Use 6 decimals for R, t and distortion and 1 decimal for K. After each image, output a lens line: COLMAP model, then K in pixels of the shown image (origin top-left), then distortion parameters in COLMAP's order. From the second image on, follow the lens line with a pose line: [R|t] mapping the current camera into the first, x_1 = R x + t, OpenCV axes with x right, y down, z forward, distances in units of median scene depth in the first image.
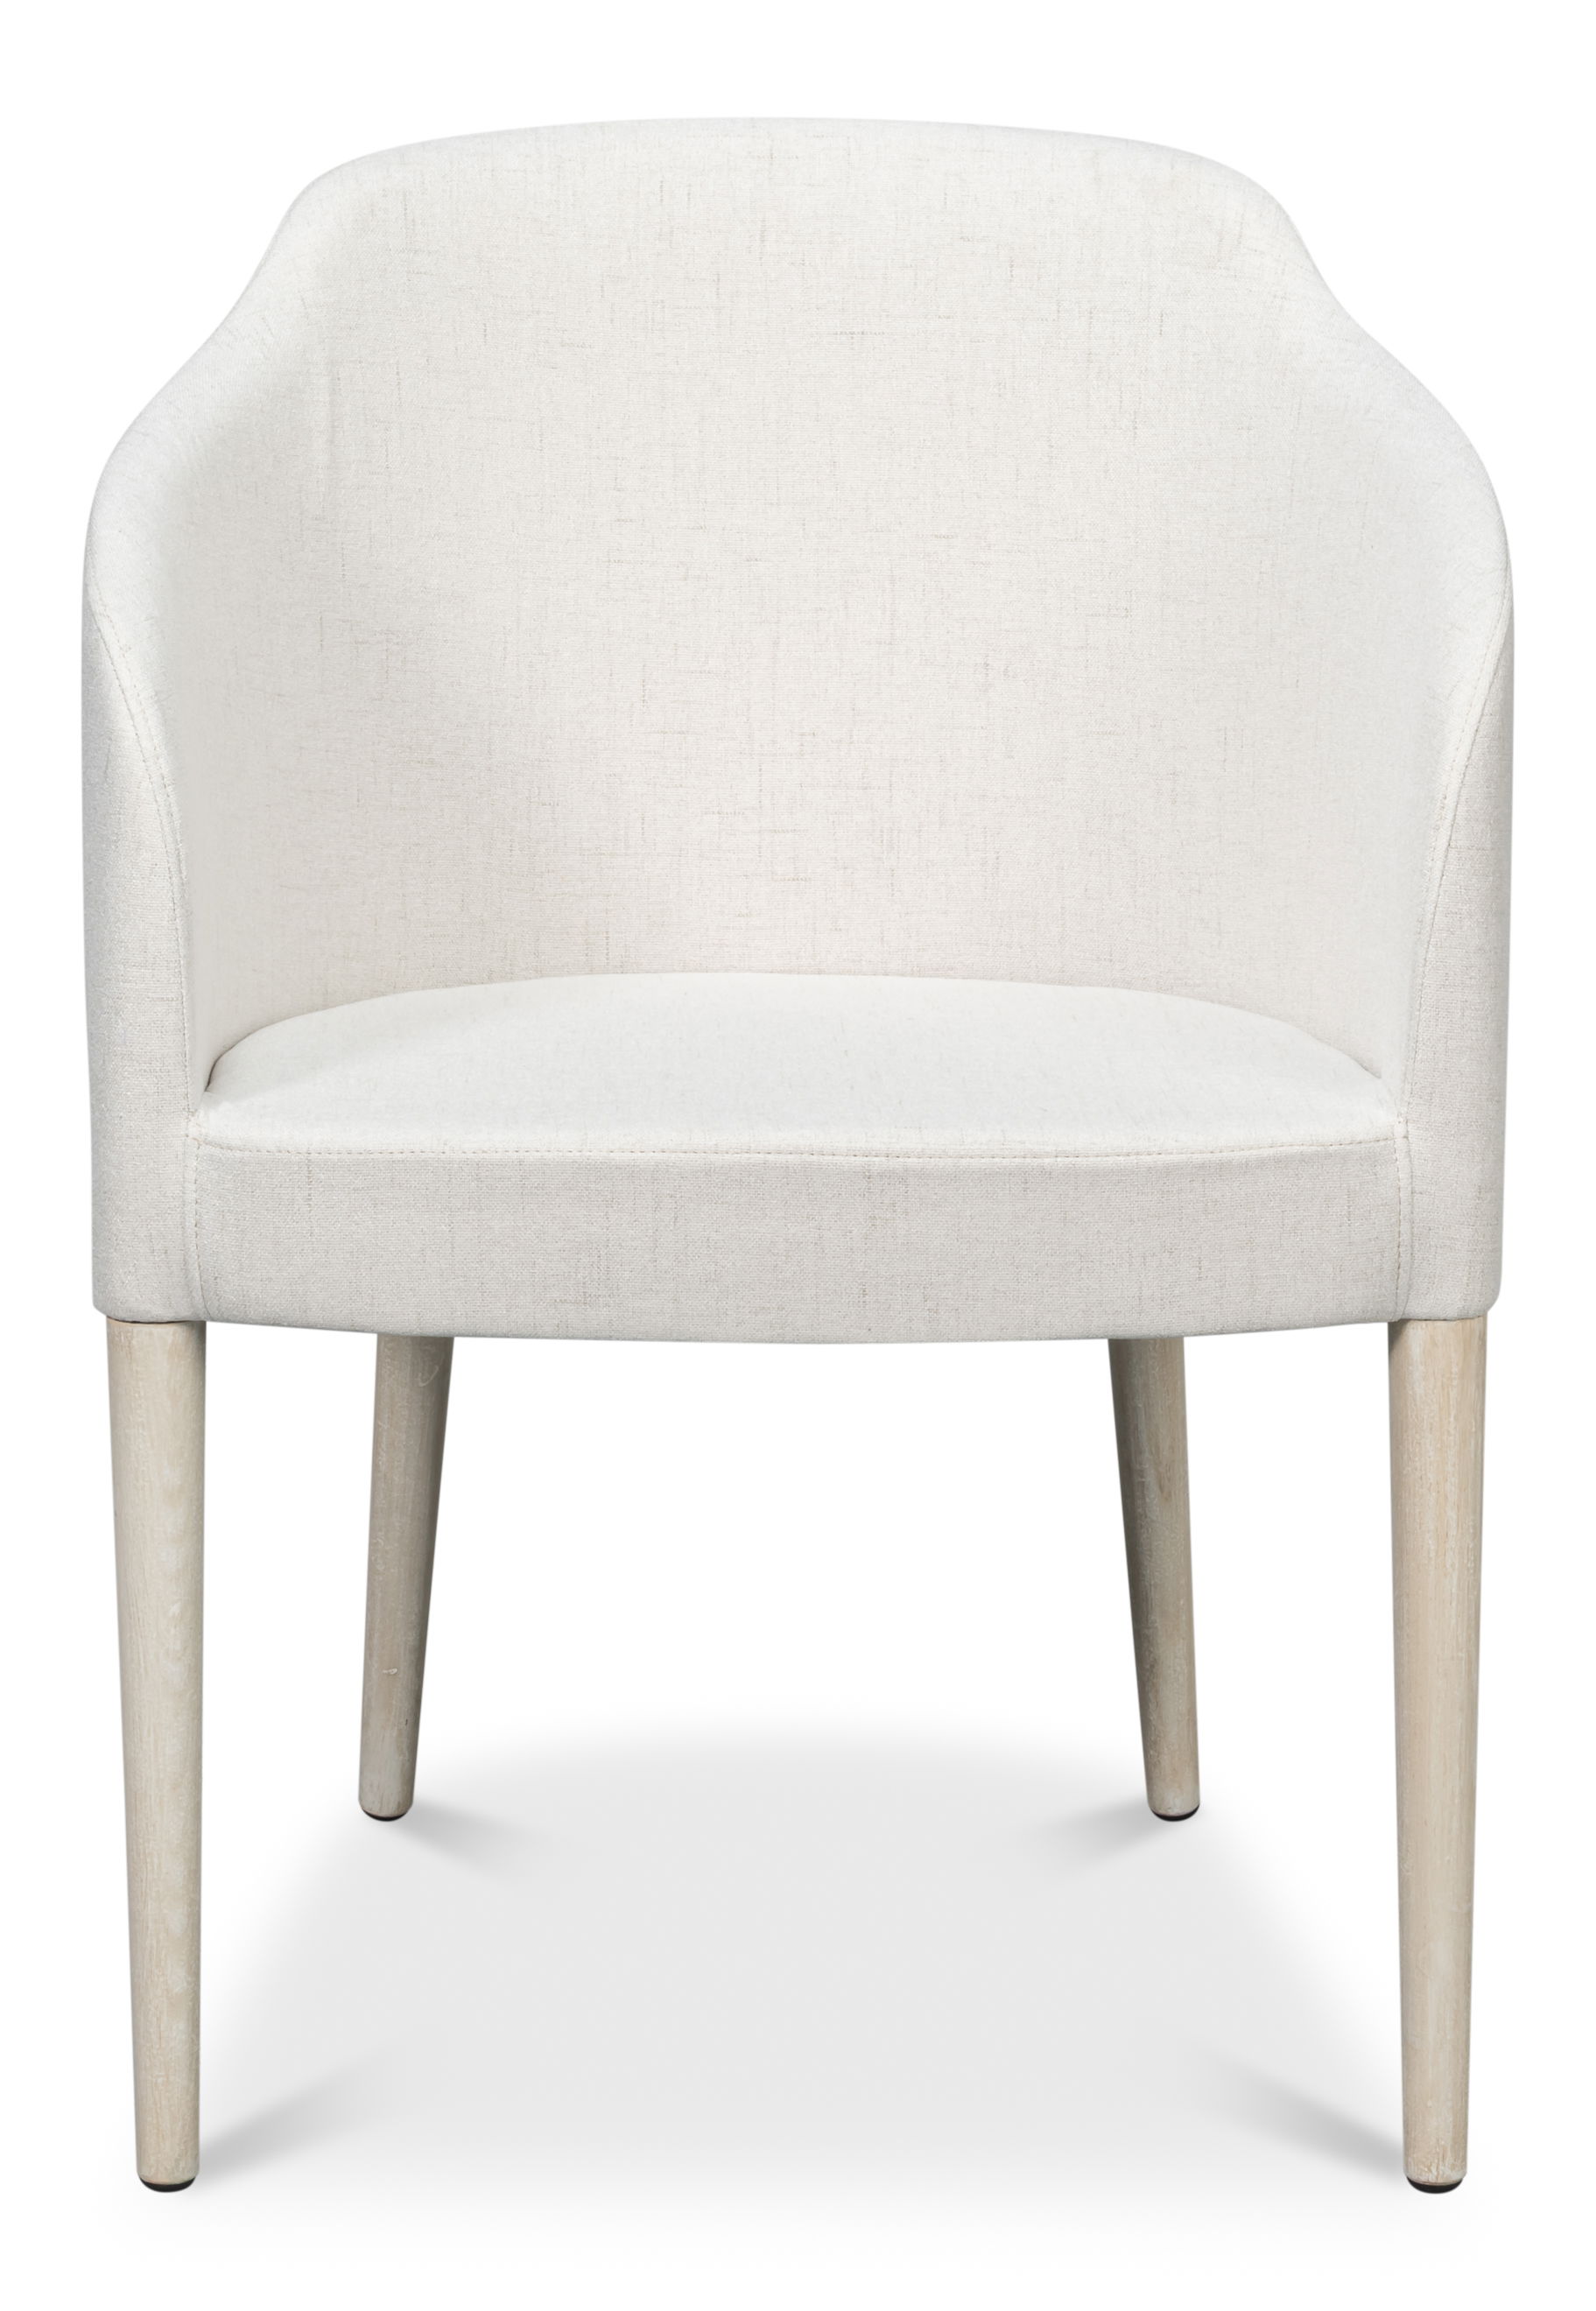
lens RADIAL K [[7190.0, 0, 898.9], [0, 7190.0, 1153.9], [0, 0, 1]] dist [0.099902, 0.000000]
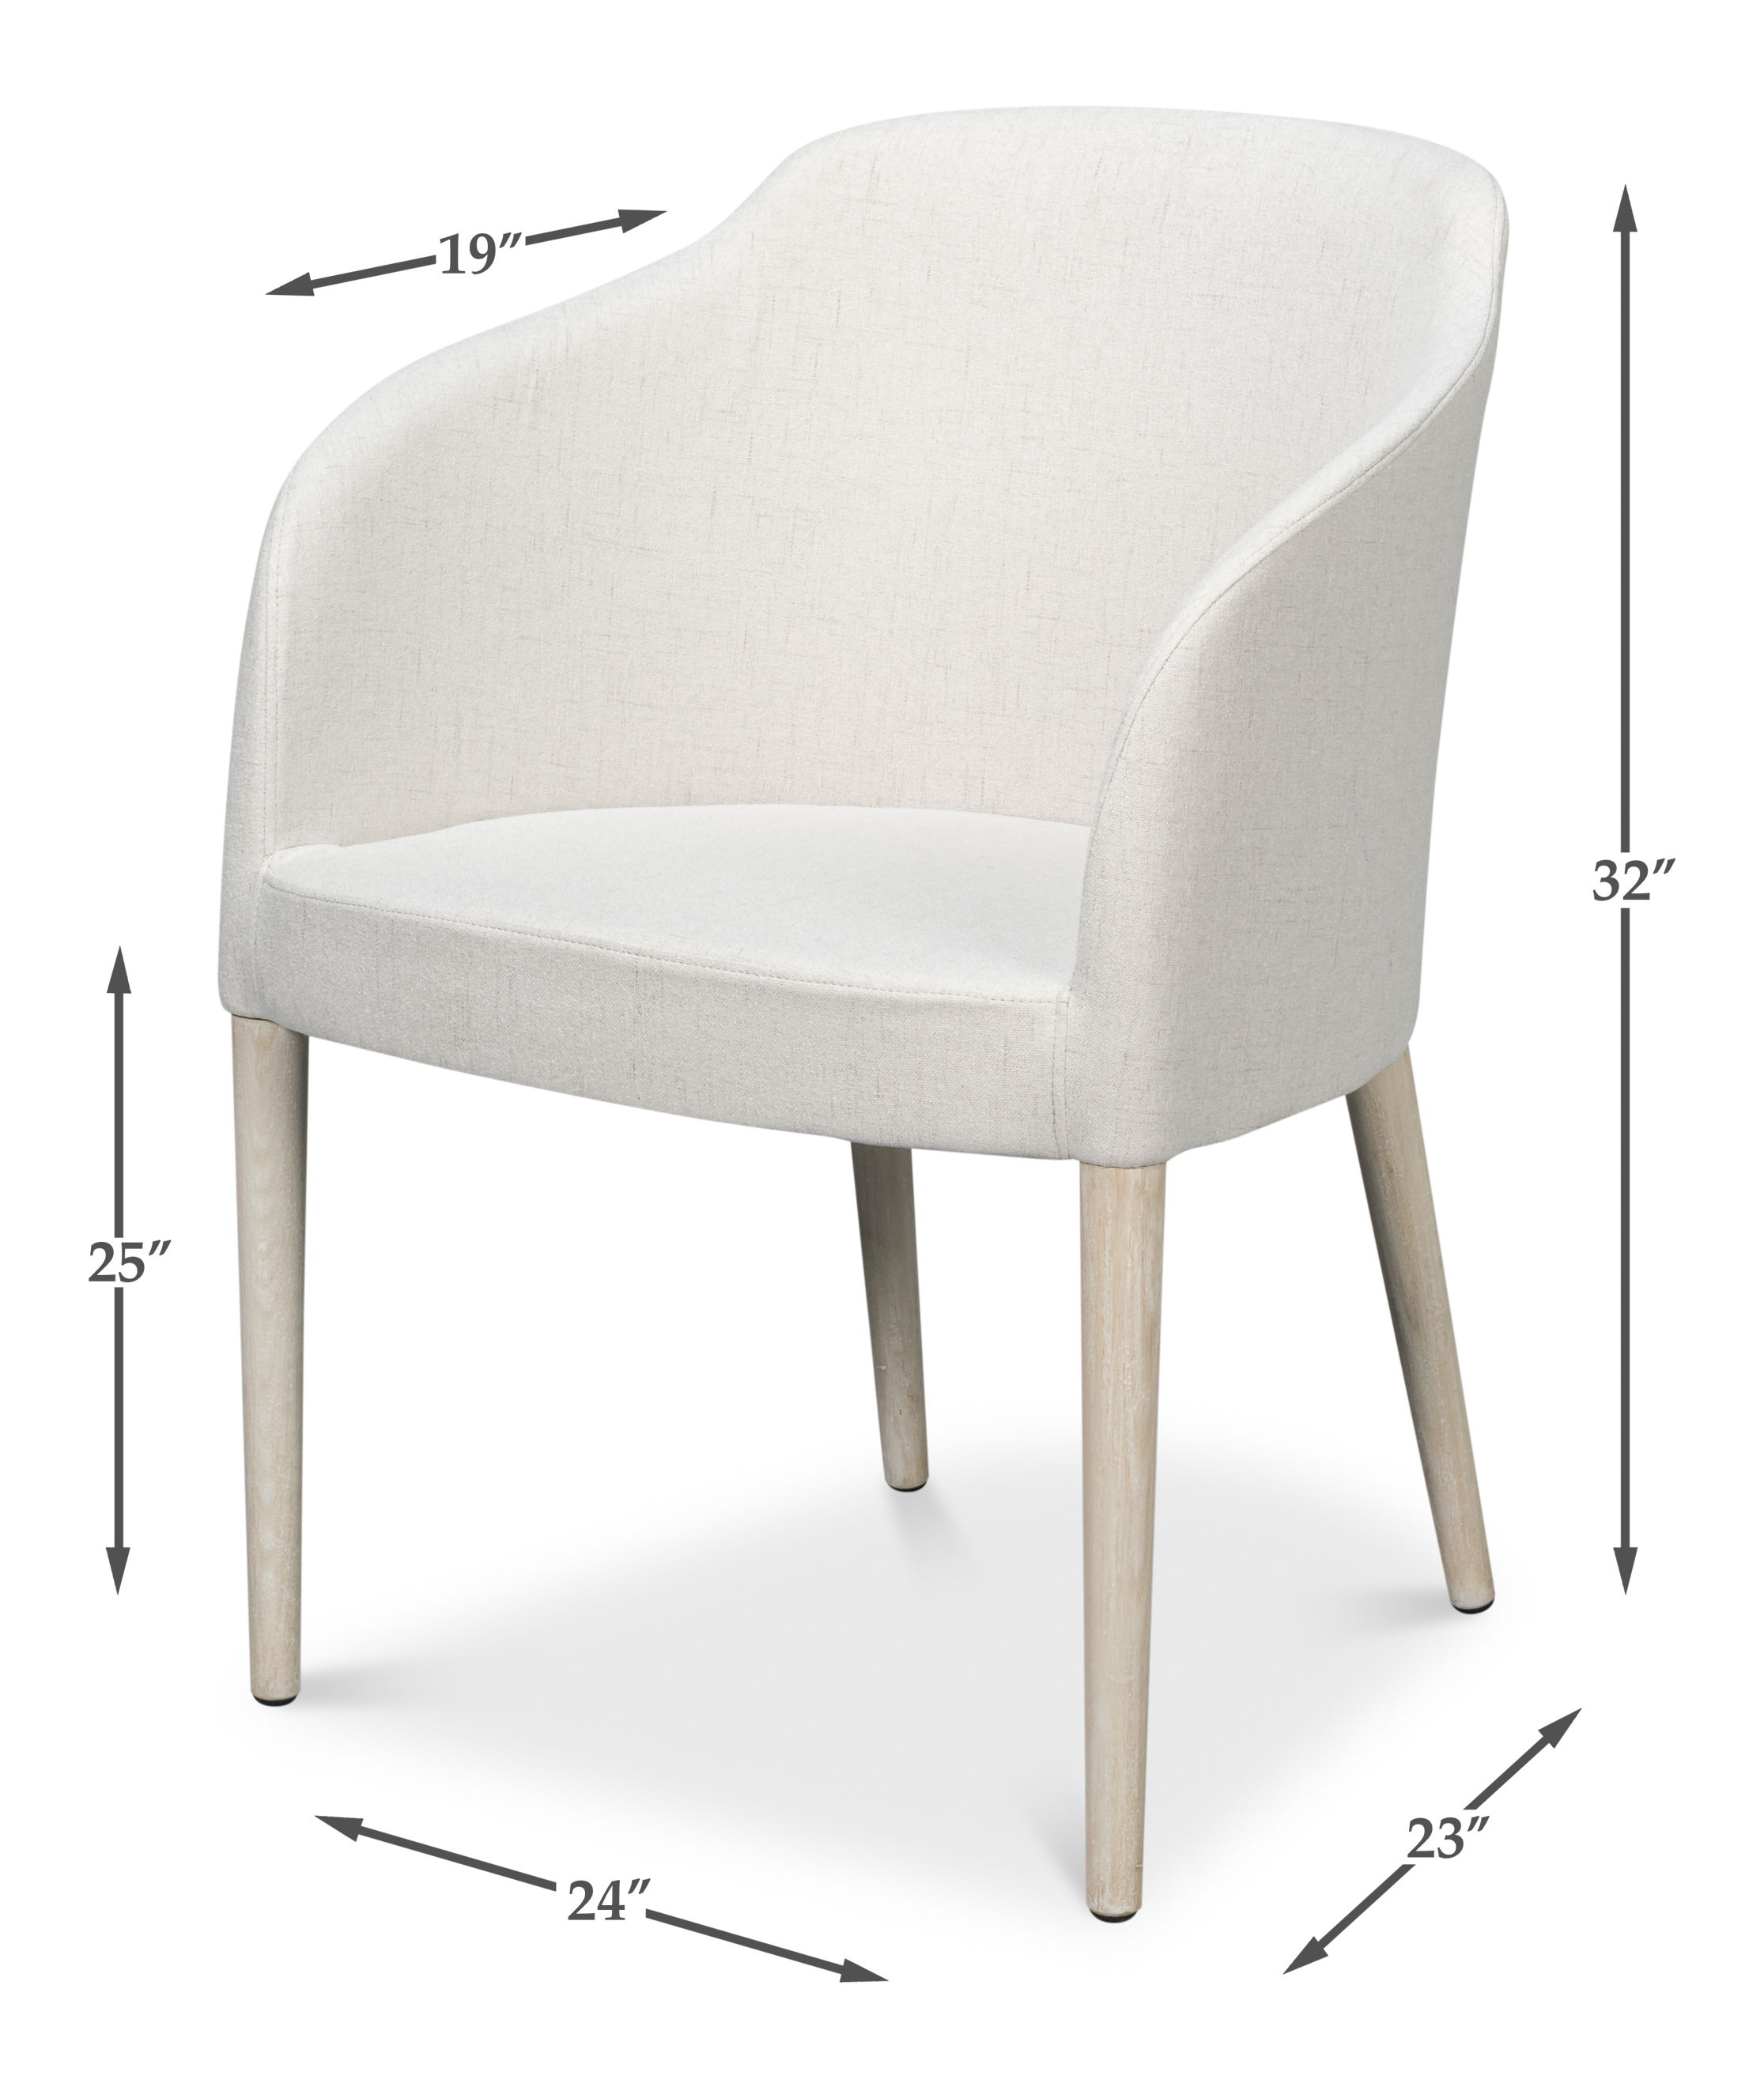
lens RADIAL K [[6000.6, 0, 879.7], [0, 6000.6, 1025.1], [0, 0, 1]] dist [-0.011356, 0.000000]
pose [[0.827489, 0.136357, -0.544673, 0.511908], [-0.132224, 0.990105, 0.046989, -0.035940], [0.545690, 0.033136, 0.837331, 0.159151]]
